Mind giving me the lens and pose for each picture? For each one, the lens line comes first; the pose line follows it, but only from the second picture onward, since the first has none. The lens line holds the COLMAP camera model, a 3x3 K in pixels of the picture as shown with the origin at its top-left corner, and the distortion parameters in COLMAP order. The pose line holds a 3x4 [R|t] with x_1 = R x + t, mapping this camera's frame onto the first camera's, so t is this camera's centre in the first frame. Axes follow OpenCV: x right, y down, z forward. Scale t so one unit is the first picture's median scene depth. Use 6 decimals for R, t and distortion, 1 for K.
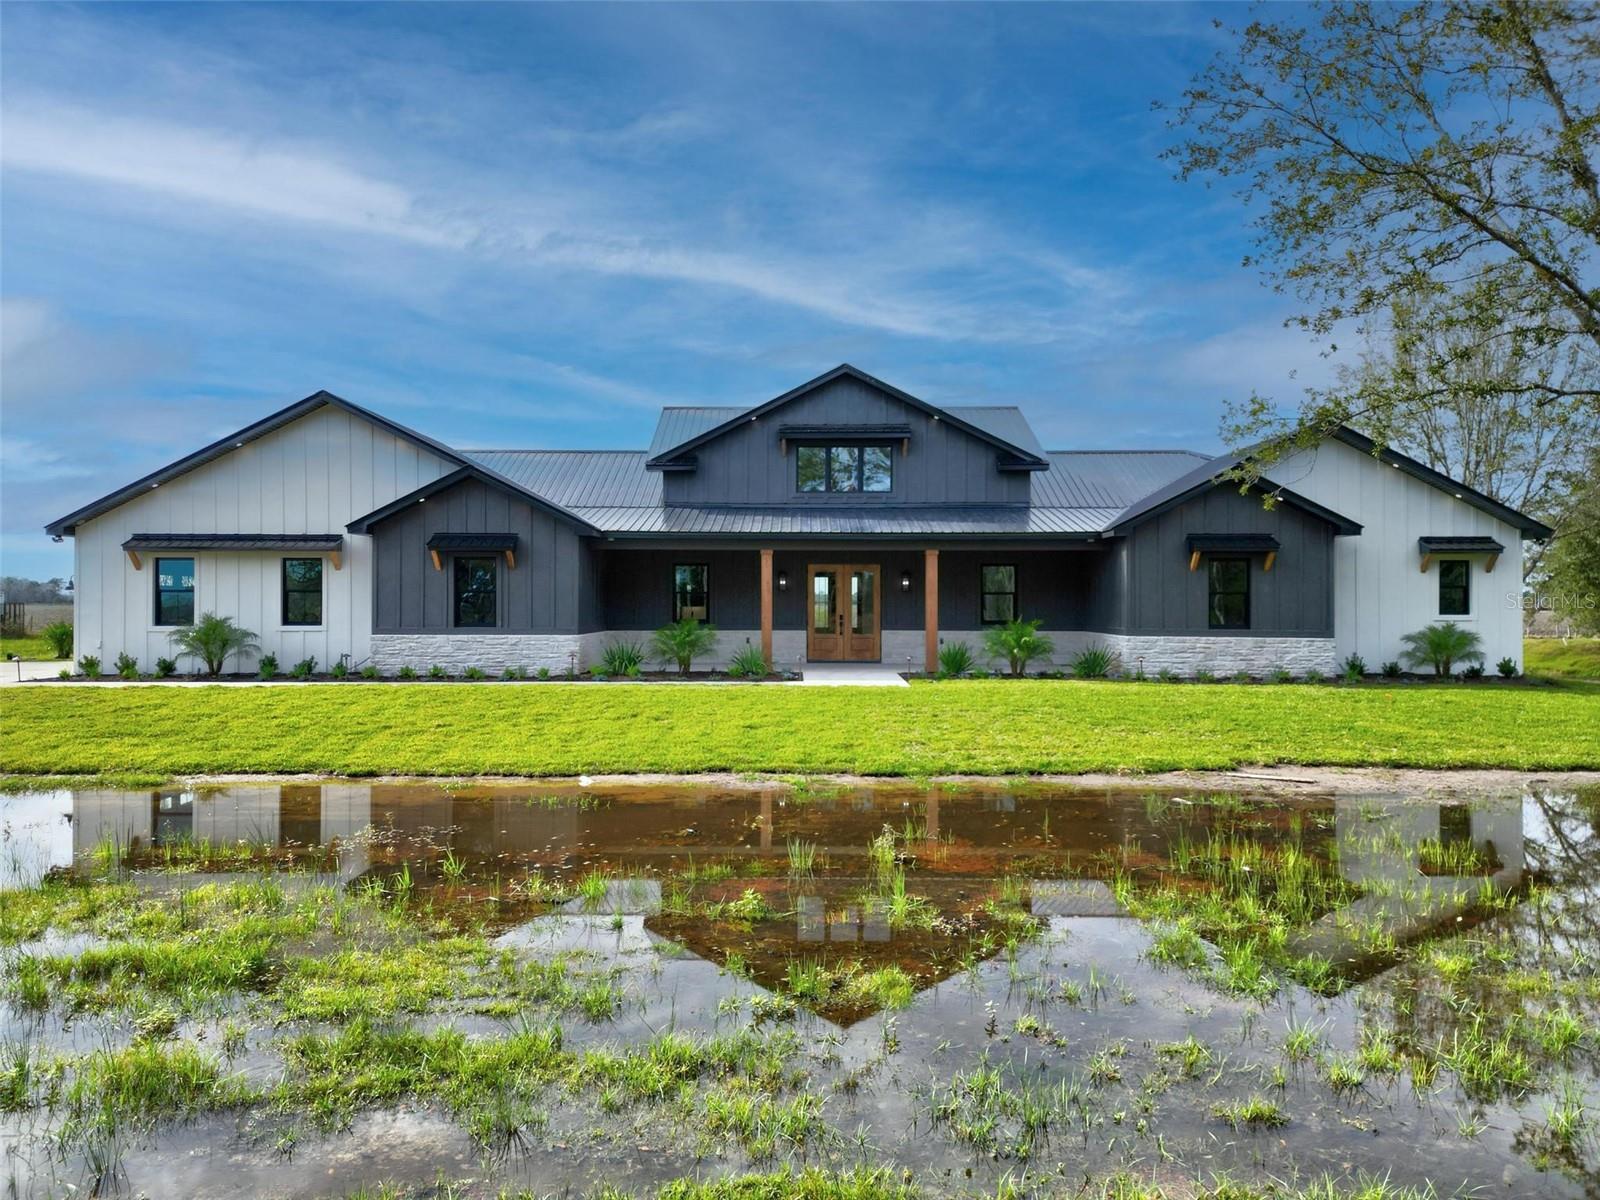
lens RADIAL K [[1134.4, 0, 796.8], [0, 1134.4, 588.4], [0, 0, 1]] dist [0.059956, -0.053679]
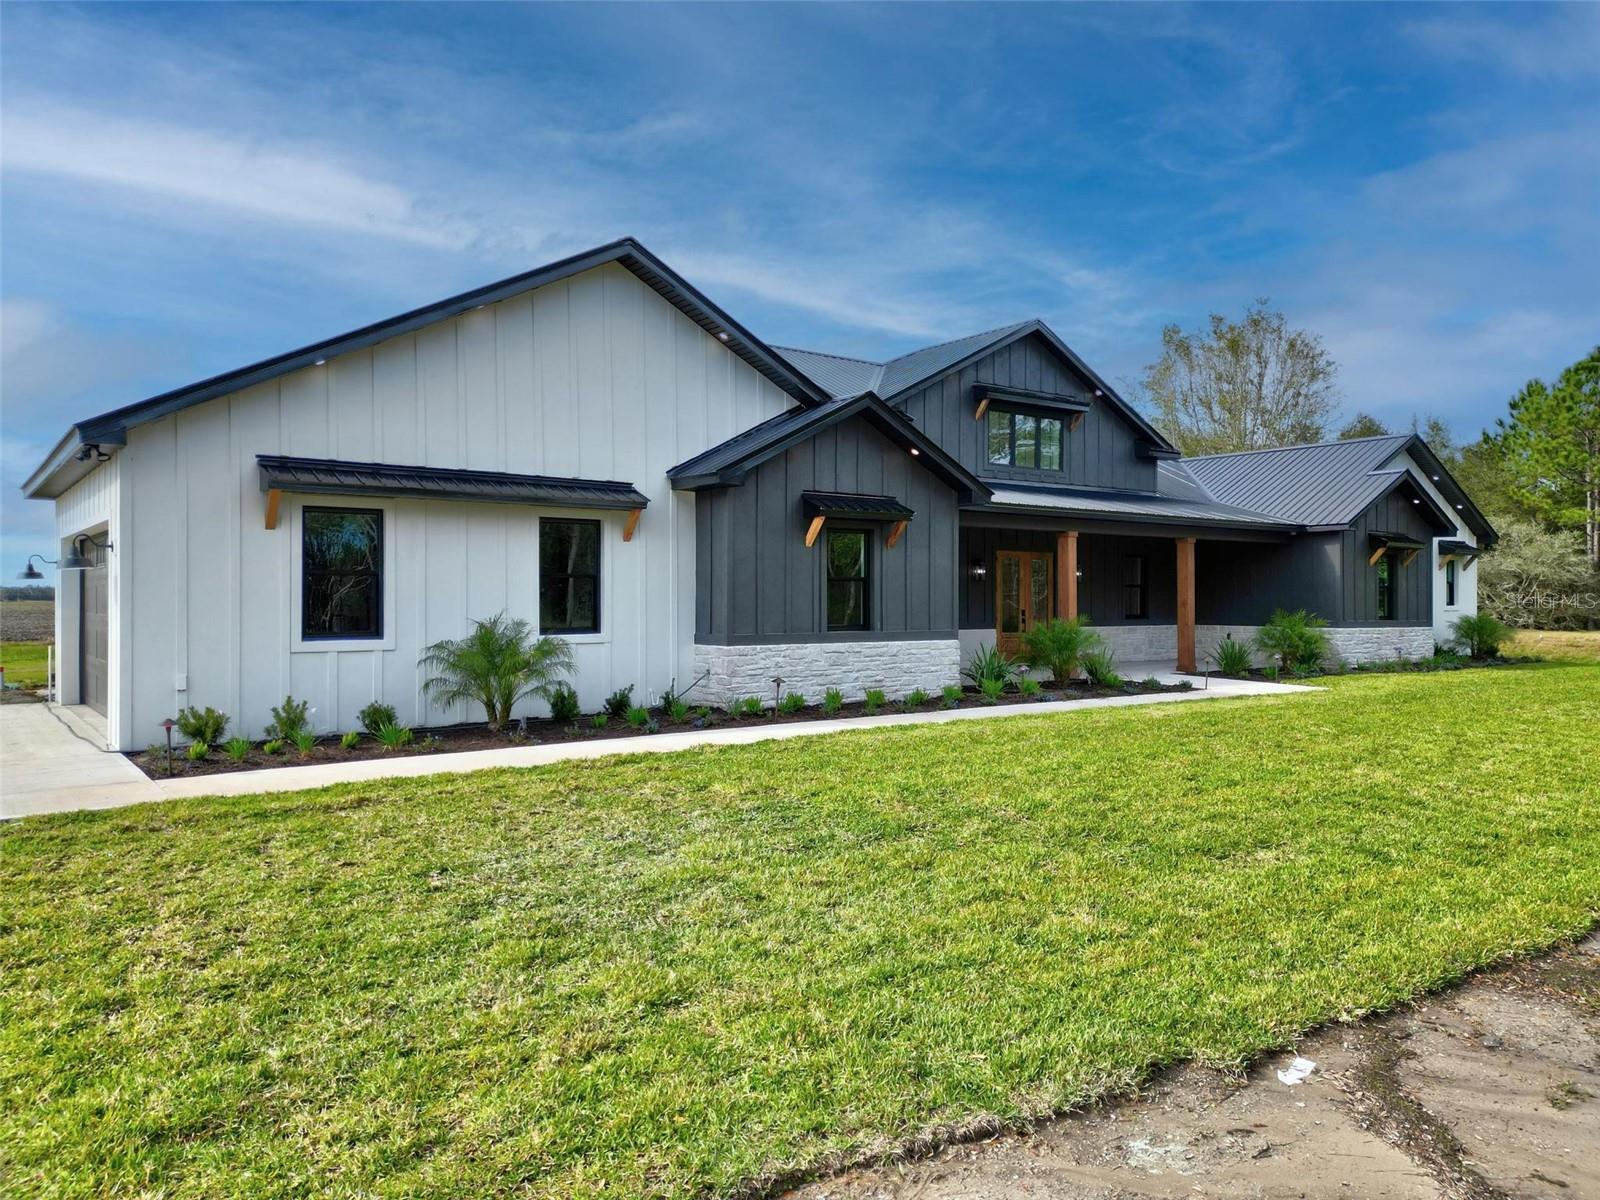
lens RADIAL K [[1134.4, 0, 796.8], [0, 1134.4, 588.4], [0, 0, 1]] dist [0.059956, -0.053679]
pose [[0.792148, 0.004614, 0.610312, -0.709418], [-0.007938, 0.999965, 0.002743, 0.006915], [-0.610278, -0.007018, 0.792156, 0.477007]]
